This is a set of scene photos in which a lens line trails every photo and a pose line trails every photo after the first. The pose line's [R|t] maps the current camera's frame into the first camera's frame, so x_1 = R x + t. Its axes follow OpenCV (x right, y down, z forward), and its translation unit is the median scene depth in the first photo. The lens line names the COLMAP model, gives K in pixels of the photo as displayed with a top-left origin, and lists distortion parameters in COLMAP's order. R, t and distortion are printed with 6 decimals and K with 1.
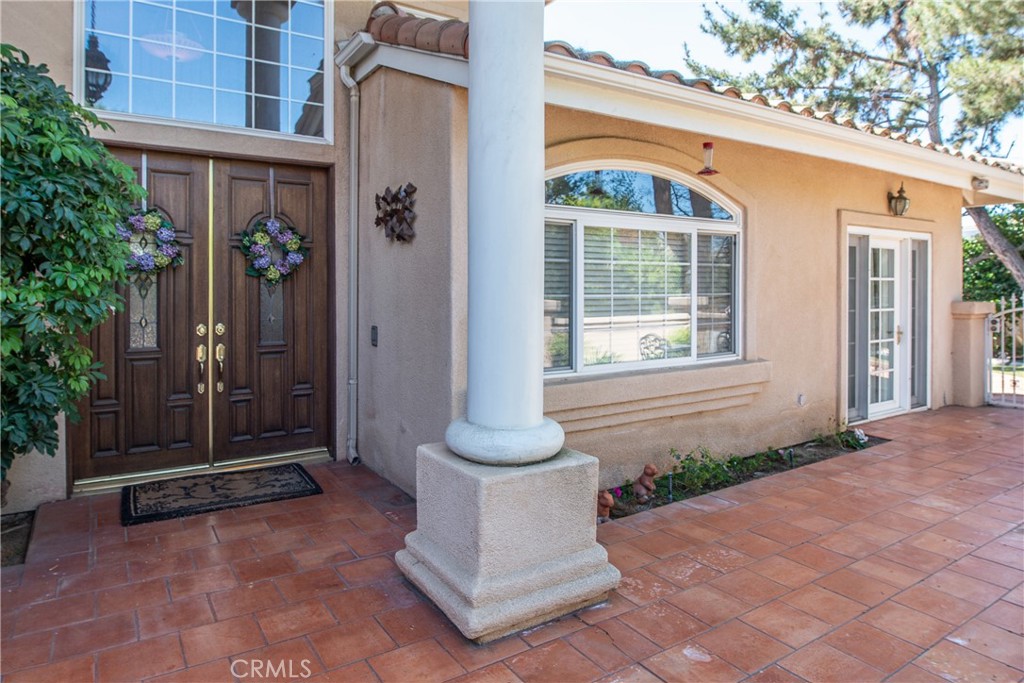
lens RADIAL K [[631.8, 0, 510.8], [0, 631.8, 300.3], [0, 0, 1]] dist [-0.022343, -0.001474]
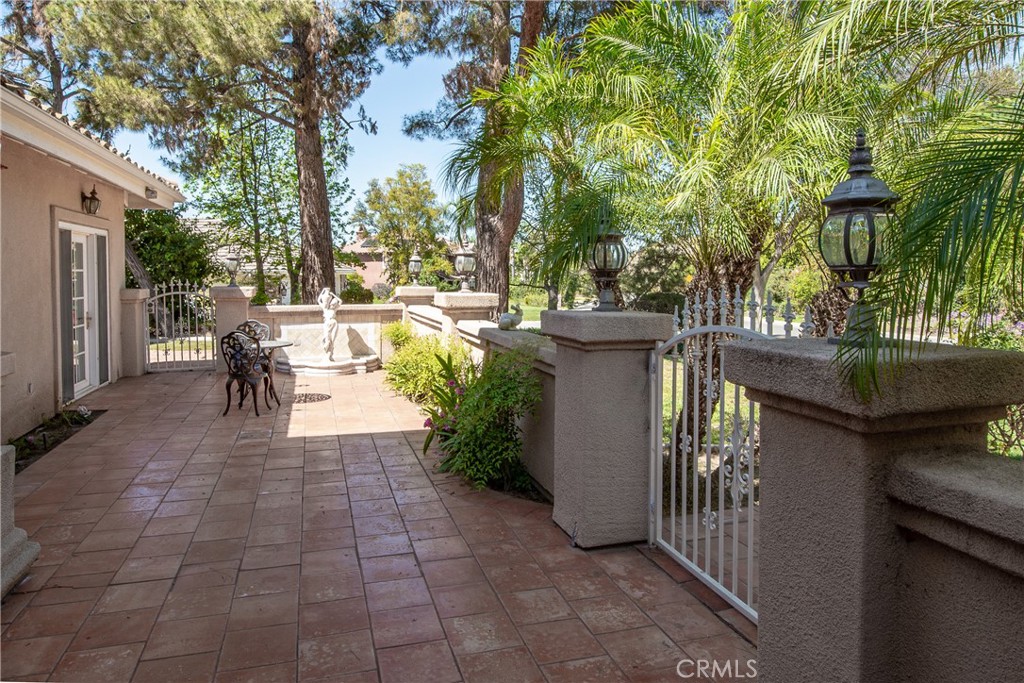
lens RADIAL K [[644.7, 0, 492.7], [0, 644.7, 341.5], [0, 0, 1]] dist [0.001782, 0.000016]
pose [[0.304356, -0.103028, 0.946970, -0.286441], [0.024803, 0.994654, 0.100244, -0.005491], [-0.952235, -0.007022, 0.305284, -0.045620]]
